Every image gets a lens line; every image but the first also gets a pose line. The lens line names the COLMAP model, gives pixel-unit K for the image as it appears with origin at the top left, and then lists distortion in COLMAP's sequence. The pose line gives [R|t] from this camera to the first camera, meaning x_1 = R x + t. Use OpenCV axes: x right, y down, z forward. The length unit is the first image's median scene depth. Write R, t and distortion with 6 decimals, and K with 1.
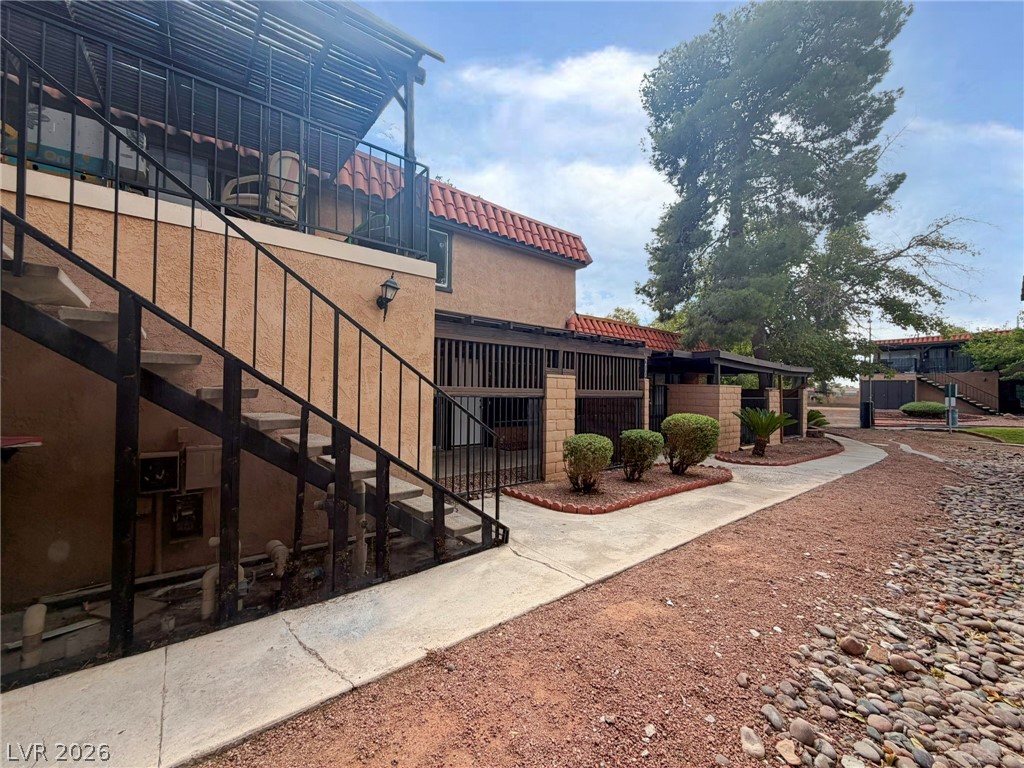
lens RADIAL K [[414.9, 0, 513.1], [0, 414.9, 385.6], [0, 0, 1]] dist [-0.001196, -0.000020]
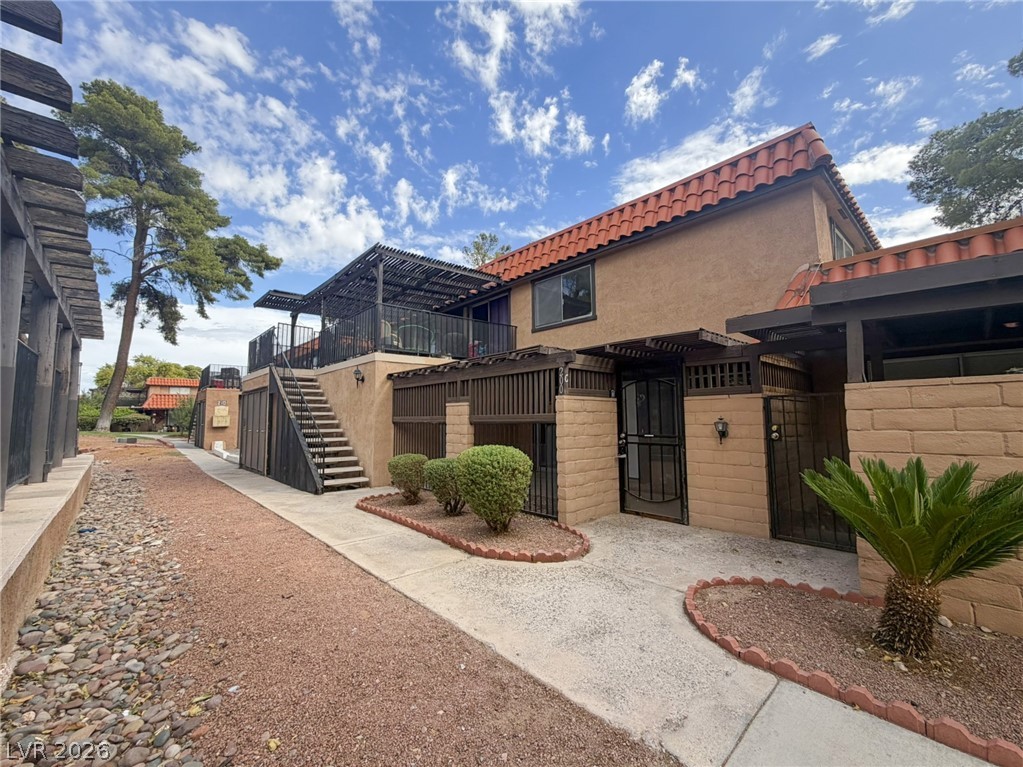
lens RADIAL K [[414.5, 0, 513.4], [0, 414.5, 385.0], [0, 0, 1]] dist [-0.001196, -0.000020]
pose [[0.062097, -0.091844, -0.993835, 0.976527], [0.028846, 0.995506, -0.090196, 0.024634], [0.997653, -0.023067, 0.064468, 0.863718]]
